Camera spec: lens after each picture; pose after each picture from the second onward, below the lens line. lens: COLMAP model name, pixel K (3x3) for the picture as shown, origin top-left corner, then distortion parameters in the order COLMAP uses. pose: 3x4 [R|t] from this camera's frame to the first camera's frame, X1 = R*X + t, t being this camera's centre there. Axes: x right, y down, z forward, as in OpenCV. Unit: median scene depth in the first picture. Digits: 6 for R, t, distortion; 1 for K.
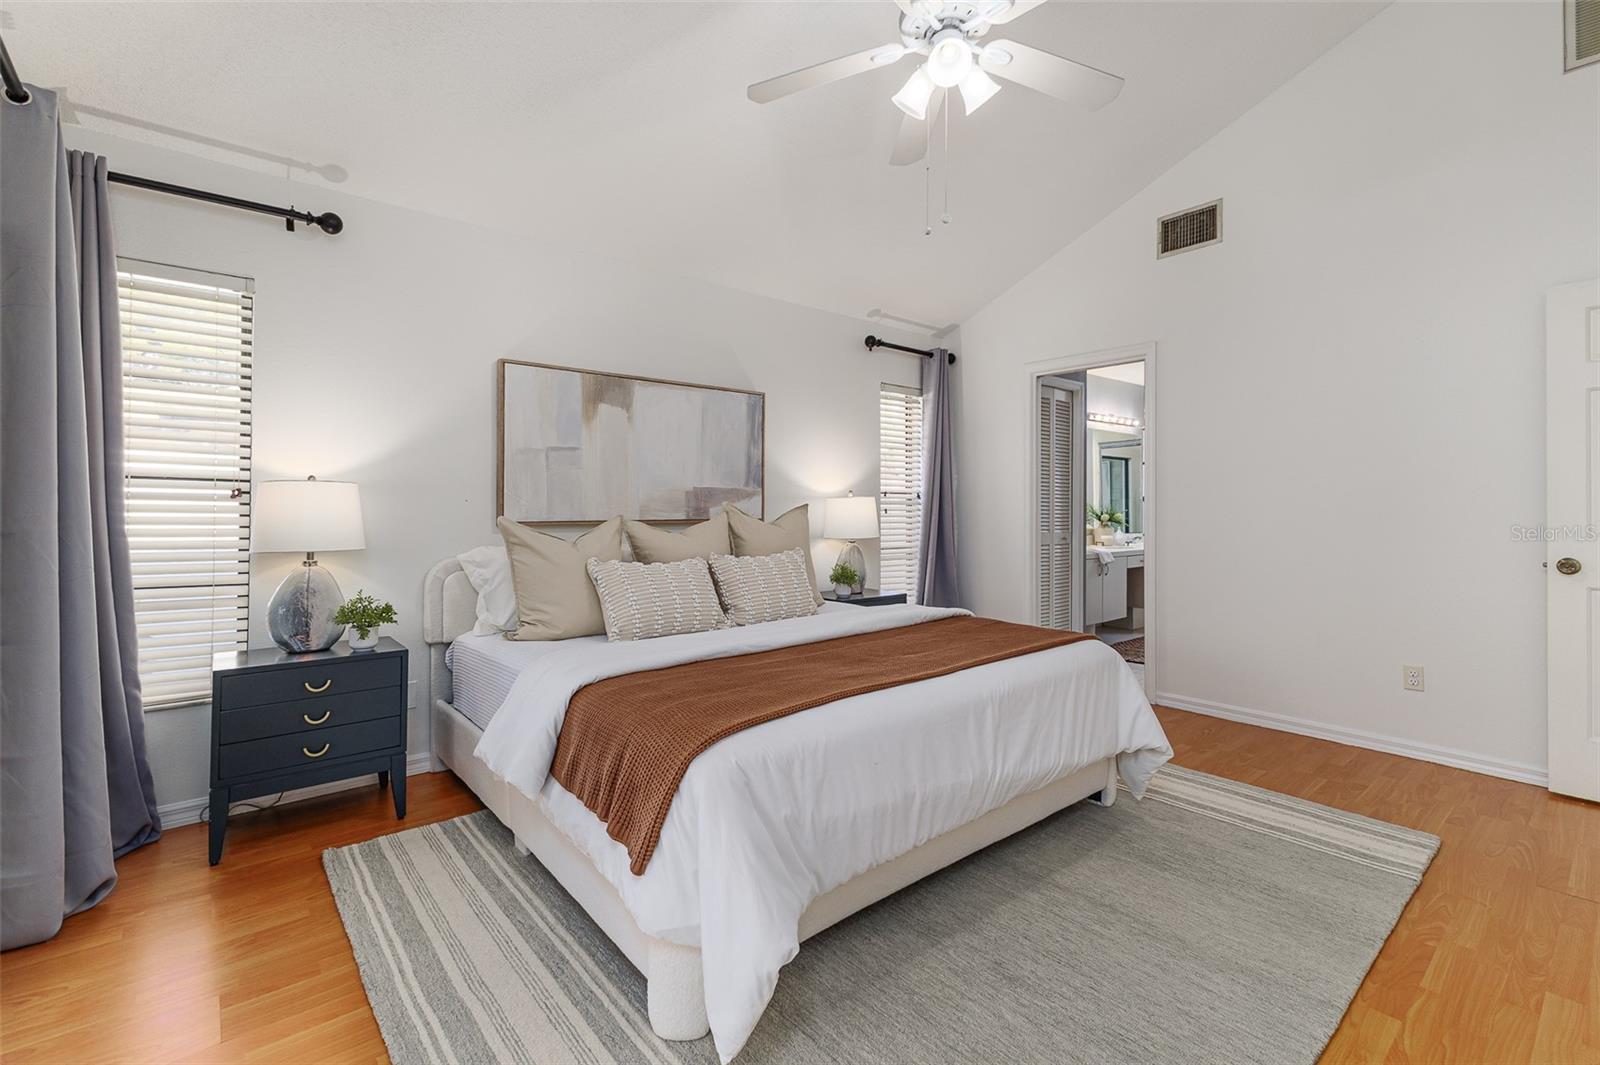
lens RADIAL K [[702.3, 0, 808.3], [0, 702.3, 508.5], [0, 0, 1]] dist [0.010672, -0.003615]
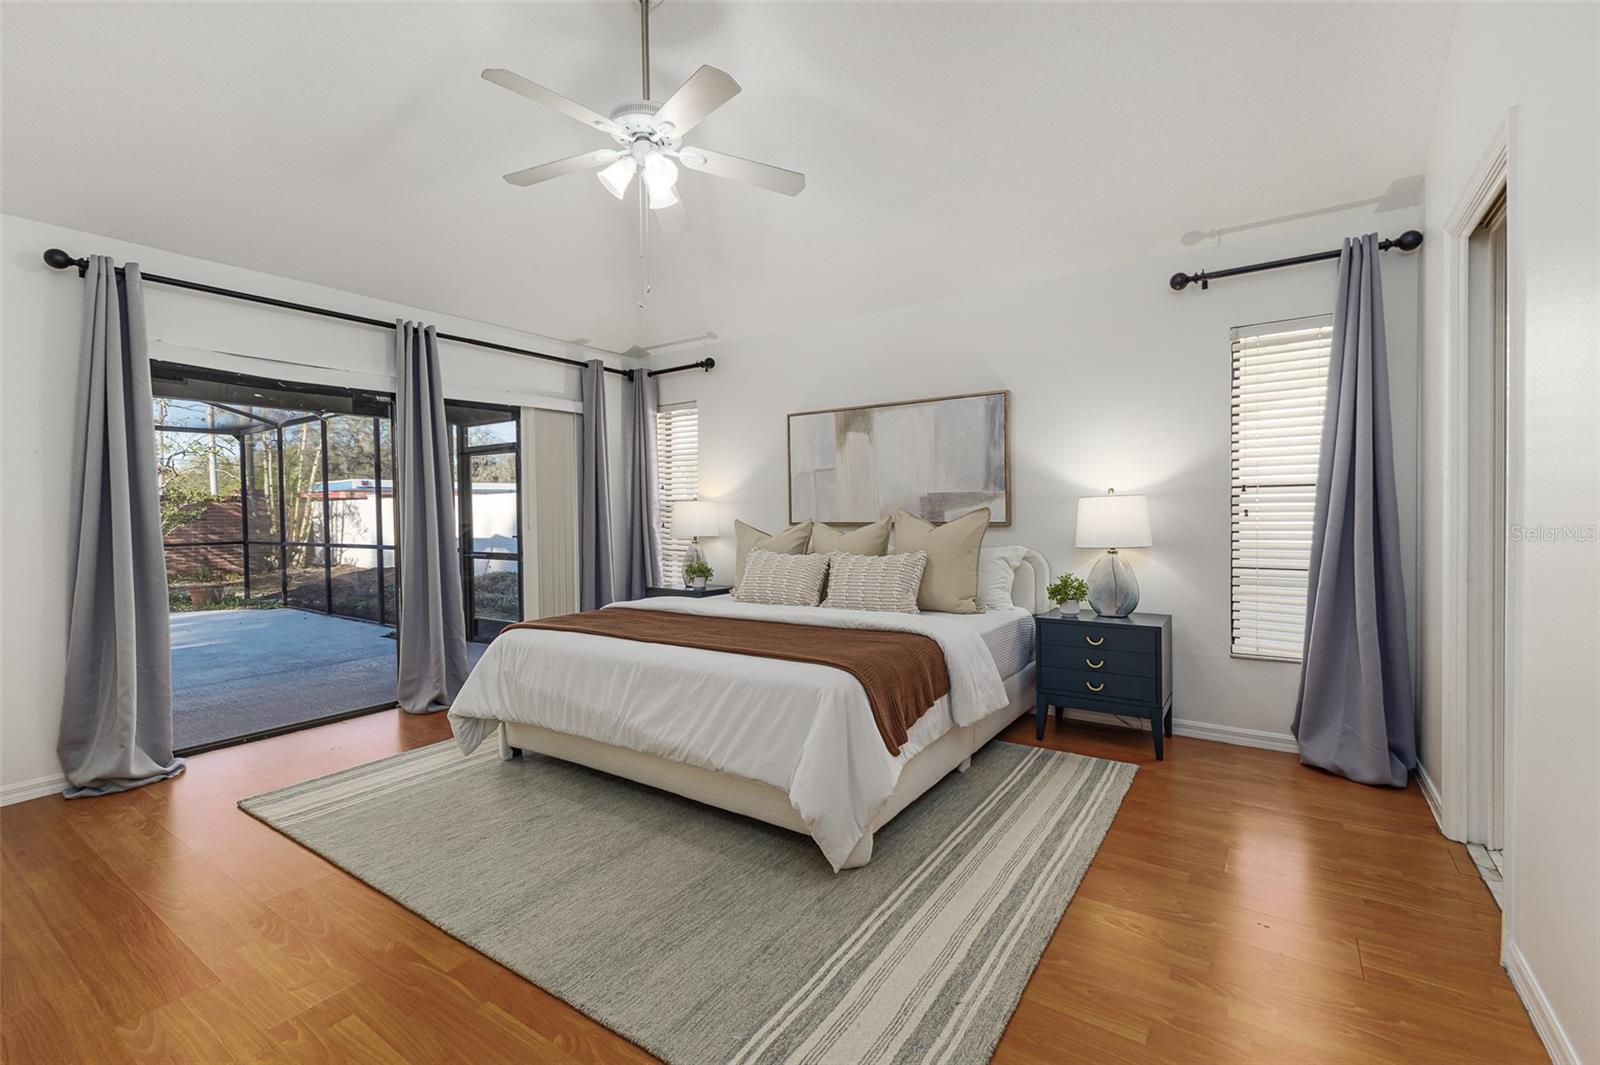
lens RADIAL K [[702.3, 0, 802.5], [0, 702.3, 525.7], [0, 0, 1]] dist [0.010672, -0.003615]
pose [[0.266720, 0.014099, -0.963671, 0.909467], [0.010376, 0.999793, 0.017499, -0.000528], [0.963718, -0.014666, 0.266519, 0.553536]]
